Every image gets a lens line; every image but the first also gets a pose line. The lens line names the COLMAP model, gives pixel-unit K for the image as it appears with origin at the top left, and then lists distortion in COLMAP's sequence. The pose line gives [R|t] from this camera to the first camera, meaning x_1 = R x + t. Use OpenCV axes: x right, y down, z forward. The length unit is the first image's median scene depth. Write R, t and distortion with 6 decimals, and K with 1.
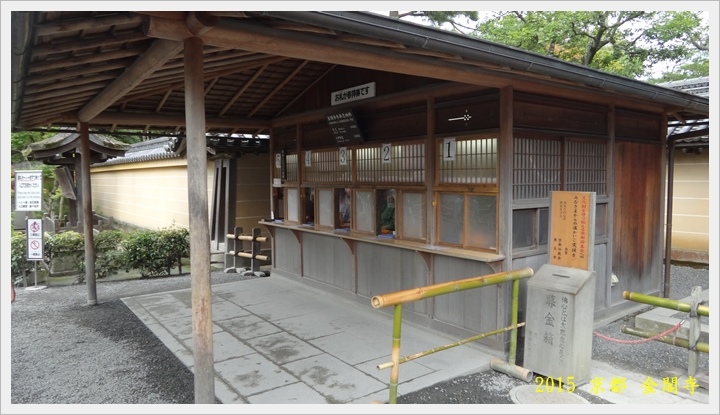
lens RADIAL K [[487.2, 0, 360.2], [0, 487.2, 205.5], [0, 0, 1]] dist [-0.032972, -0.000096]
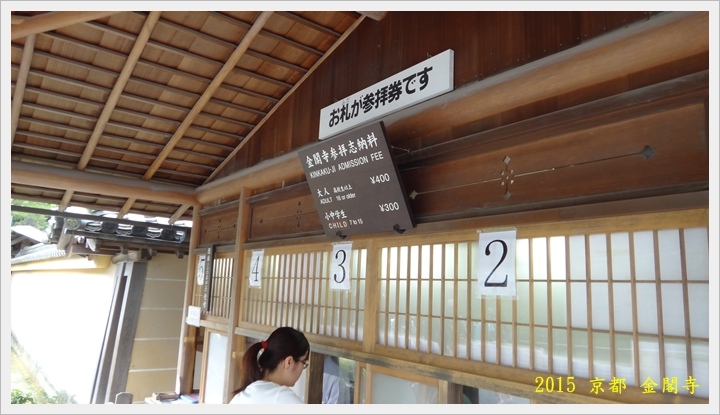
lens RADIAL K [[487.2, 0, 357.8], [0, 487.2, 206.1], [0, 0, 1]] dist [-0.032972, -0.000096]
pose [[0.998124, 0.058691, 0.017413, -0.031115], [-0.053016, 0.970899, -0.233546, -0.059437], [-0.030613, 0.232185, 0.972190, 0.622940]]
